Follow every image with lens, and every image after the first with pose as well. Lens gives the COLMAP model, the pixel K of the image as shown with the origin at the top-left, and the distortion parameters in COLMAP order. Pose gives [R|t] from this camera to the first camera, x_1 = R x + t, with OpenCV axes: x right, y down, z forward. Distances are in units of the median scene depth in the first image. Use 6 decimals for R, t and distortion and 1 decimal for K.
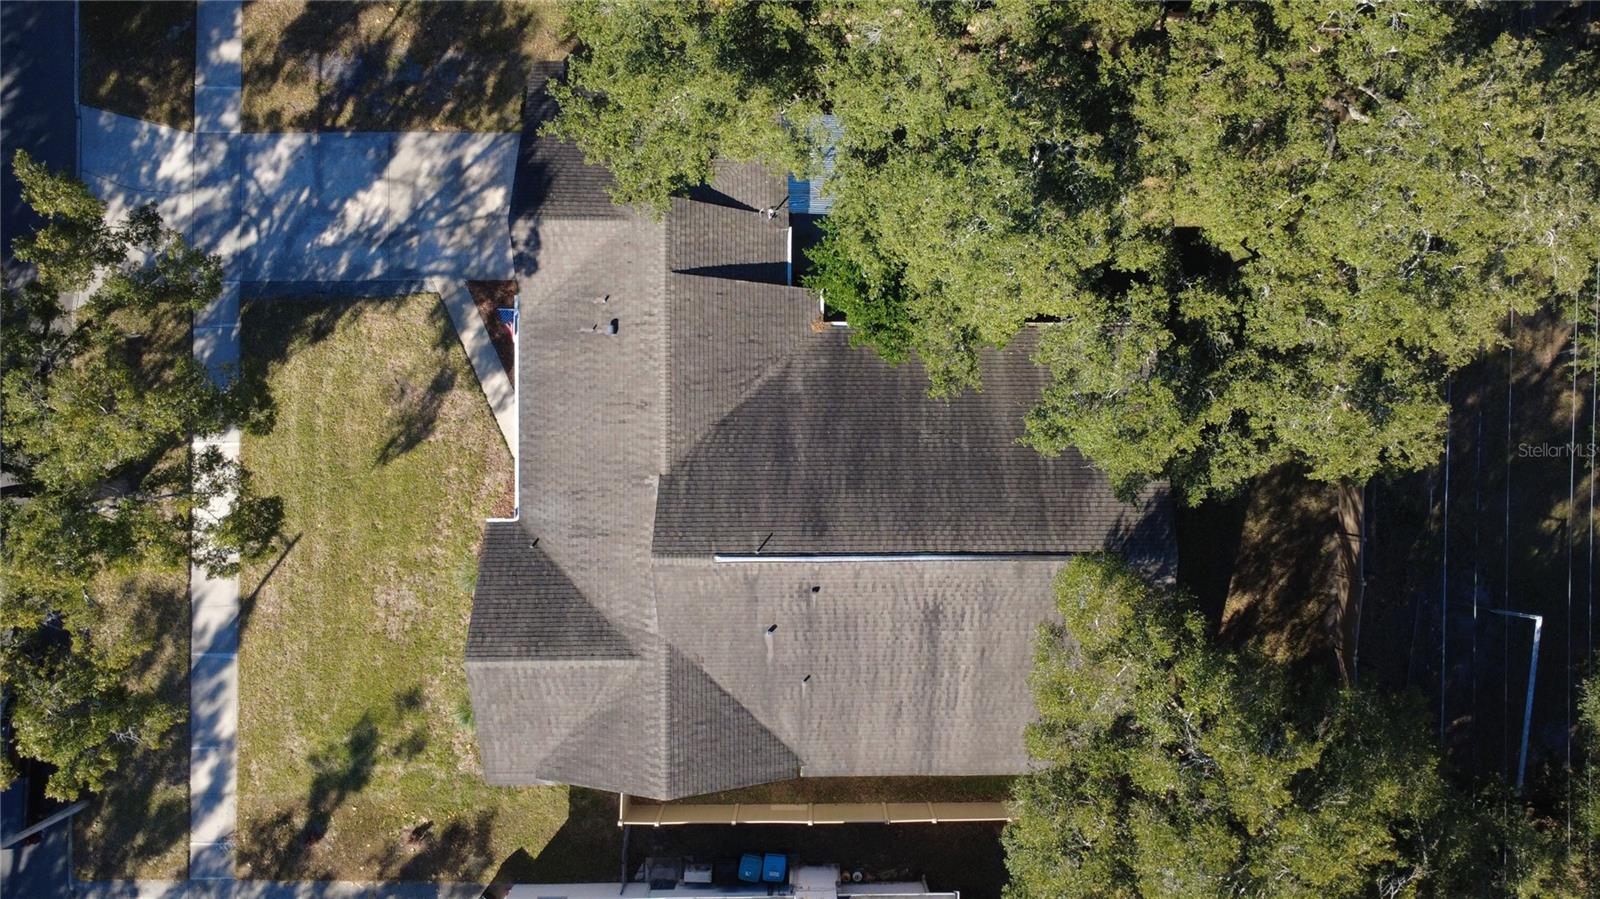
lens RADIAL K [[1172.3, 0, 800.0], [0, 1172.3, 449.5], [0, 0, 1]] dist [-0.009029, -0.005438]
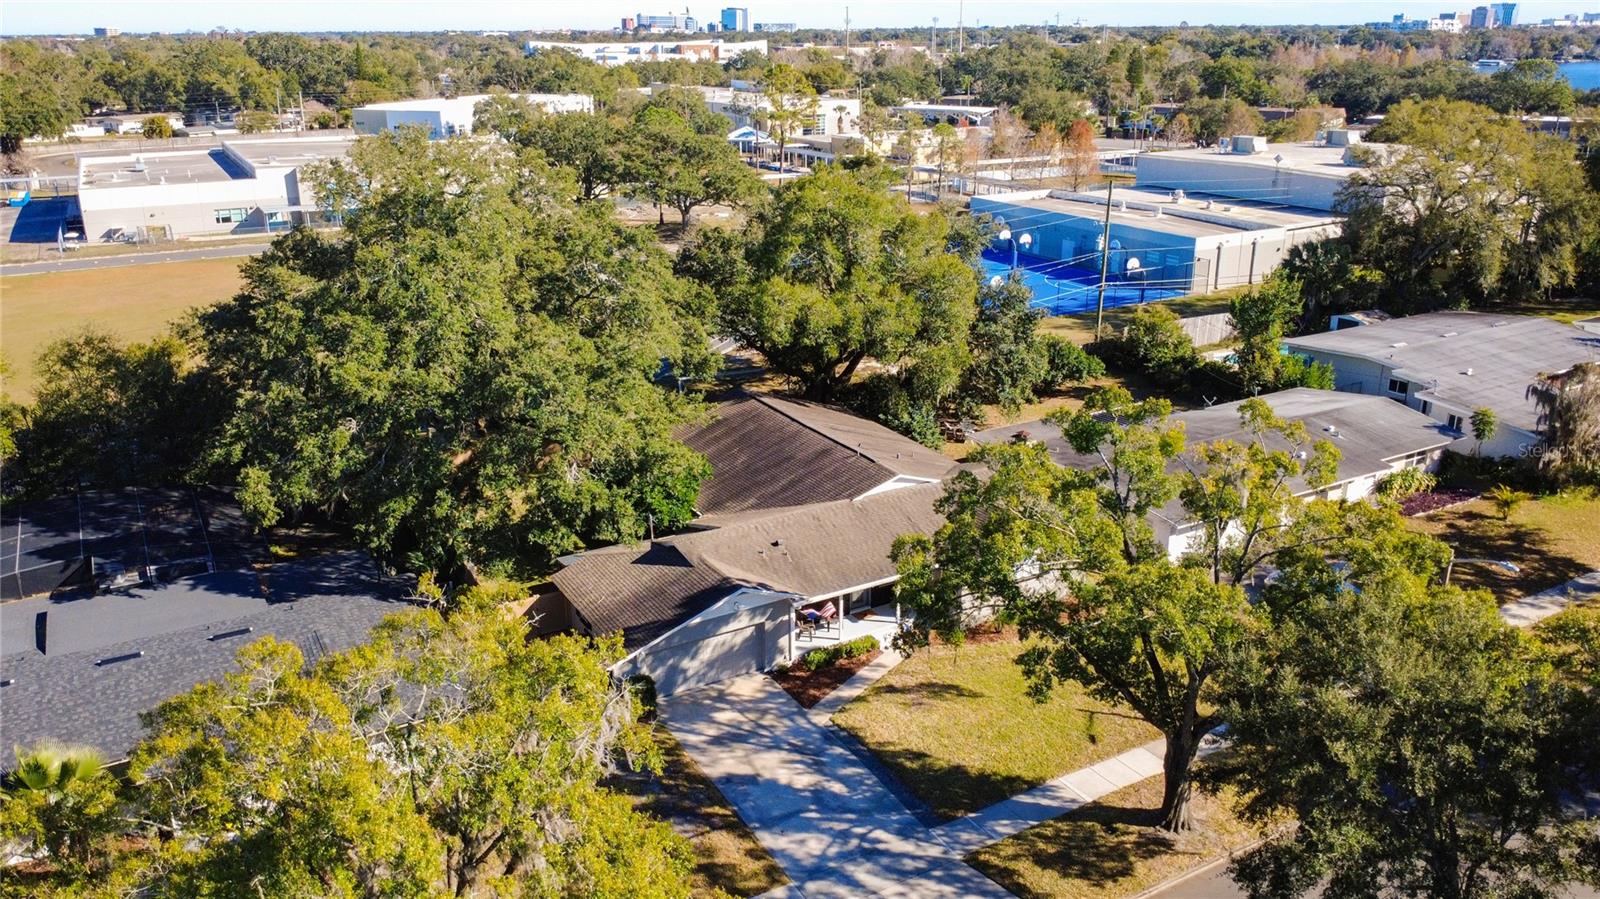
lens RADIAL K [[1218.7, 0, 802.6], [0, 1218.7, 426.2], [0, 0, 1]] dist [-0.003183, -0.000799]
pose [[-0.508226, -0.294022, 0.809480, -1.144099], [0.861169, -0.162919, 0.481503, -0.658460], [-0.009693, 0.941811, 0.336003, 0.359402]]
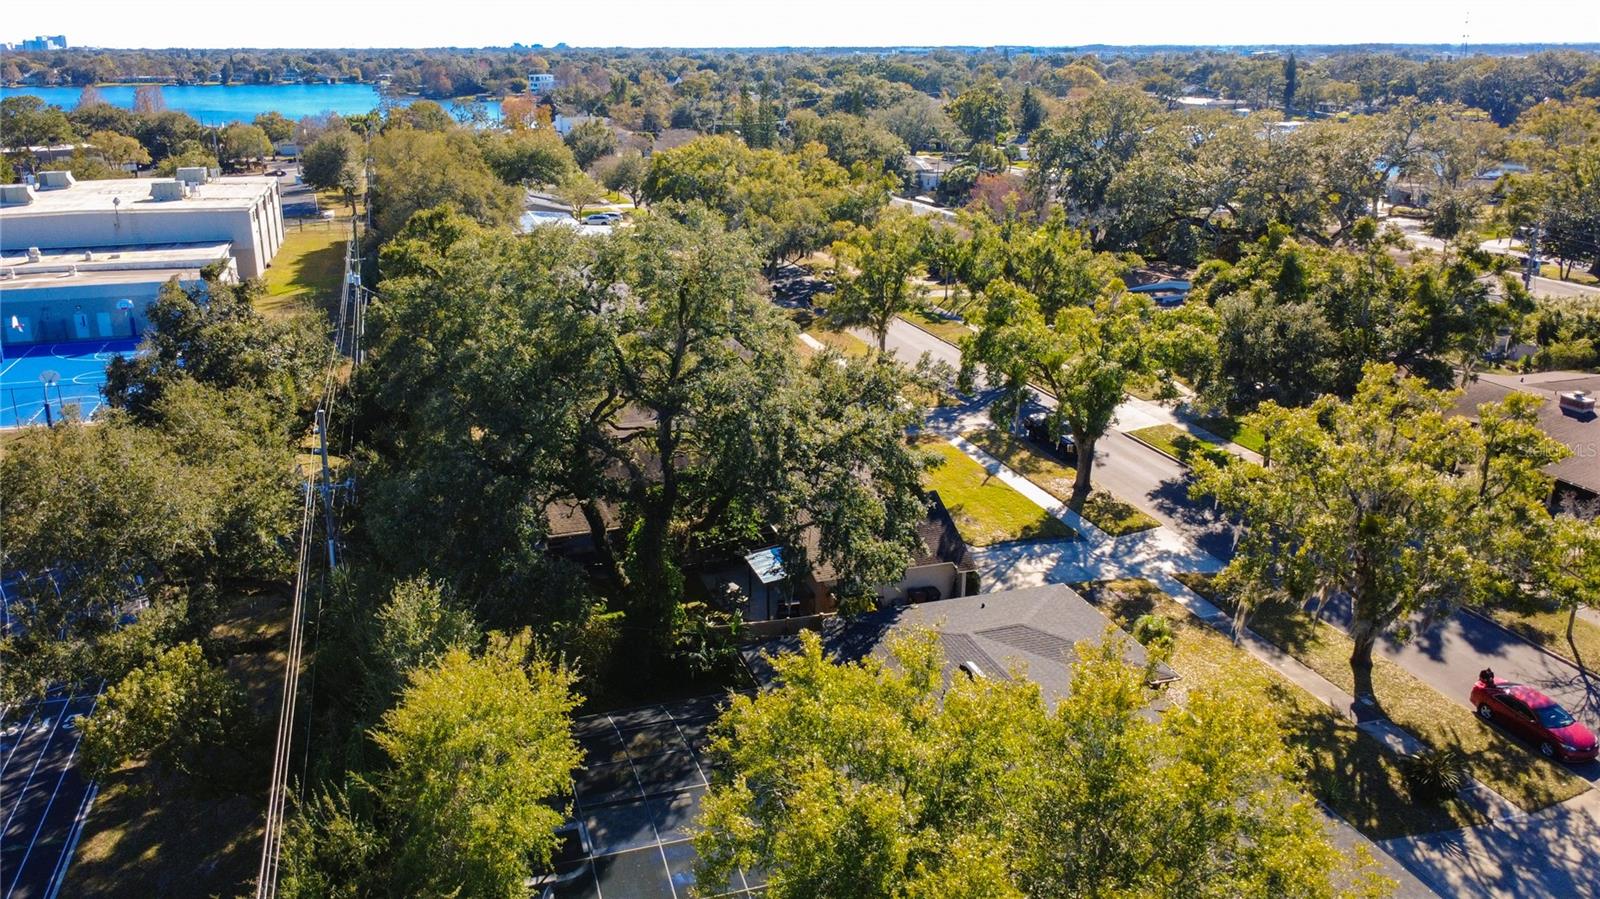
lens RADIAL K [[1172.3, 0, 800.0], [0, 1172.3, 449.5], [0, 0, 1]] dist [-0.009029, -0.005438]
pose [[-0.945258, 0.079445, -0.316507, 0.416195], [-0.325312, -0.305765, 0.894807, -1.451242], [-0.025689, 0.948787, 0.314871, 0.371986]]
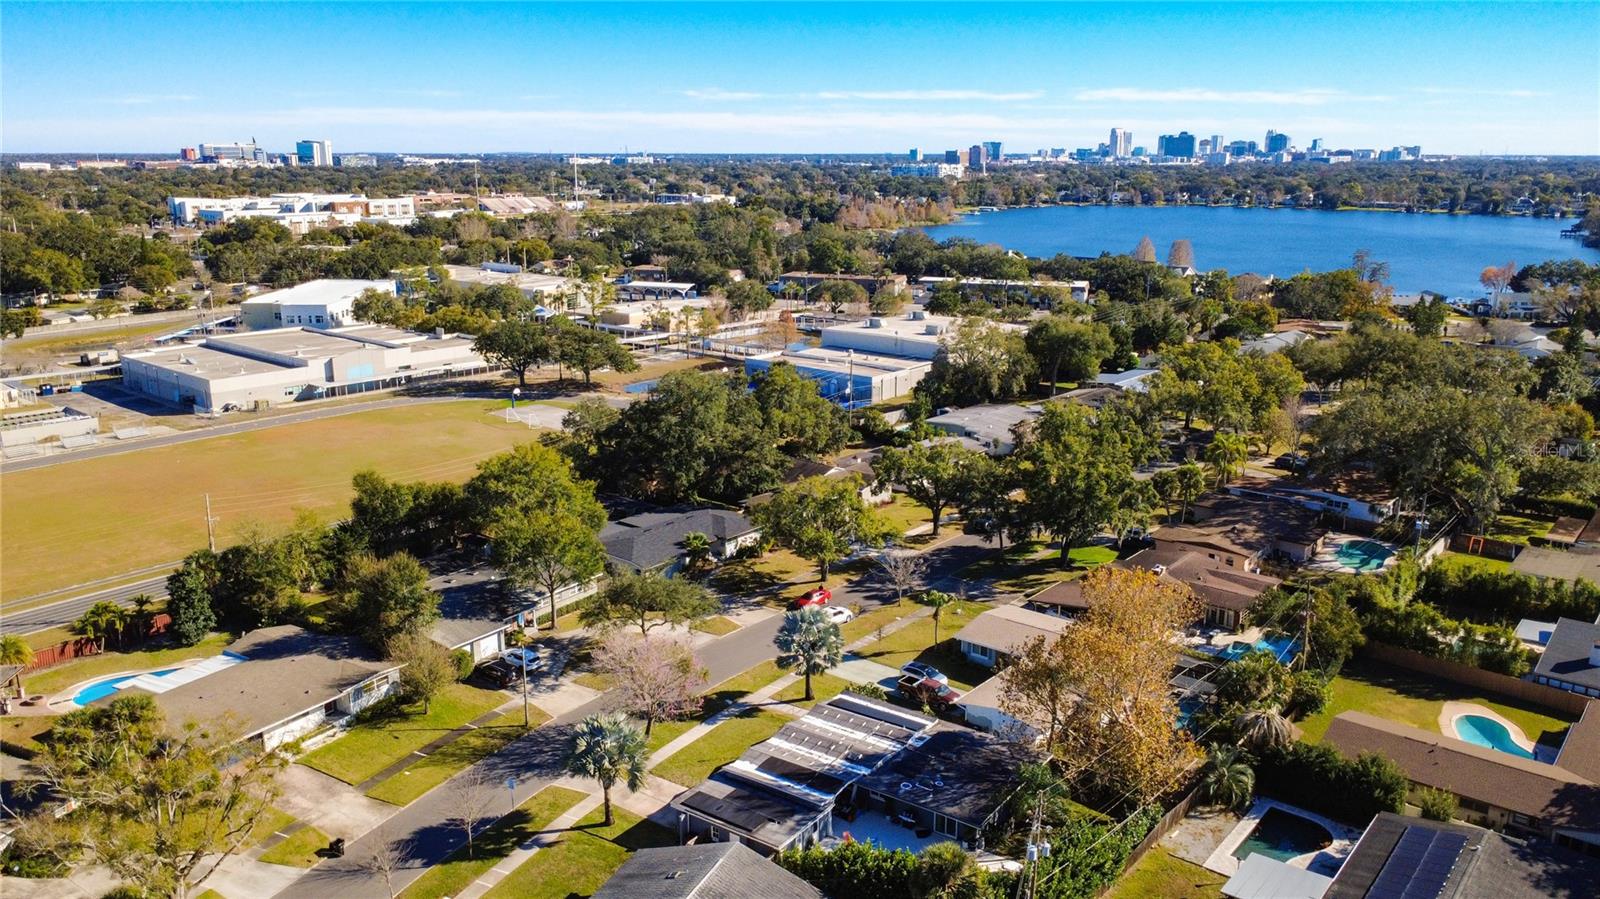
lens RADIAL K [[1172.3, 0, 800.0], [0, 1172.3, 449.5], [0, 0, 1]] dist [-0.009029, -0.005438]
pose [[-0.767052, -0.186461, 0.613892, -2.596766], [0.641118, -0.186255, 0.744498, -3.135946], [-0.024480, 0.964646, 0.262411, -0.300092]]
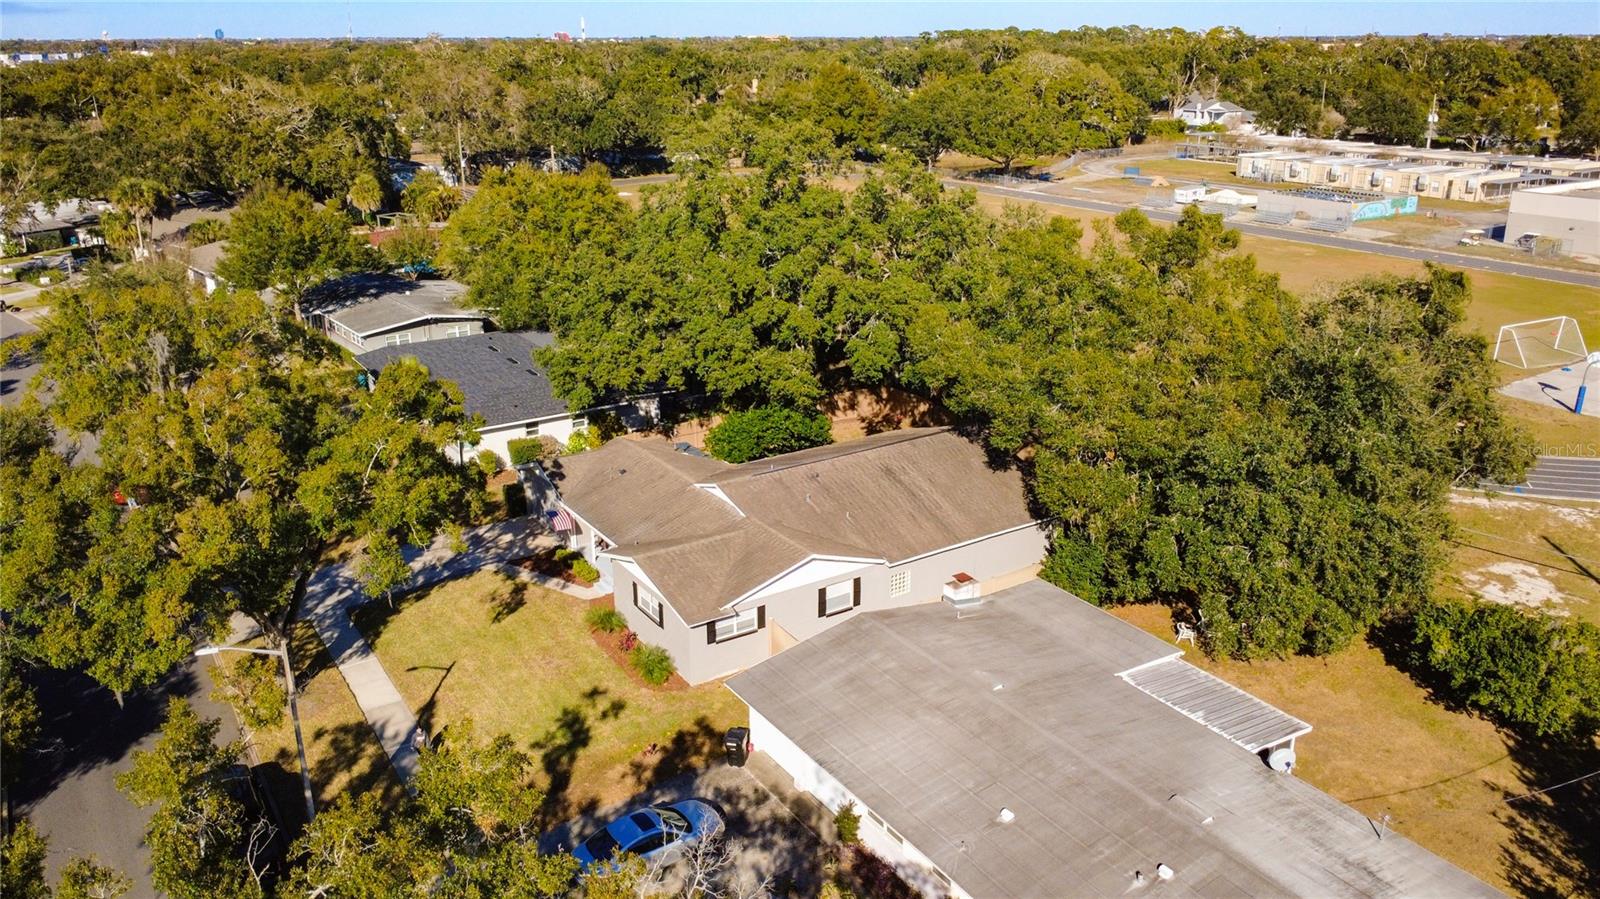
lens RADIAL K [[1172.3, 0, 800.0], [0, 1172.3, 449.5], [0, 0, 1]] dist [-0.009029, -0.005438]
pose [[0.830468, -0.207377, 0.517027, -0.708868], [0.556594, 0.270706, -0.785443, 1.164141], [0.022920, 0.940060, 0.340238, 0.383177]]
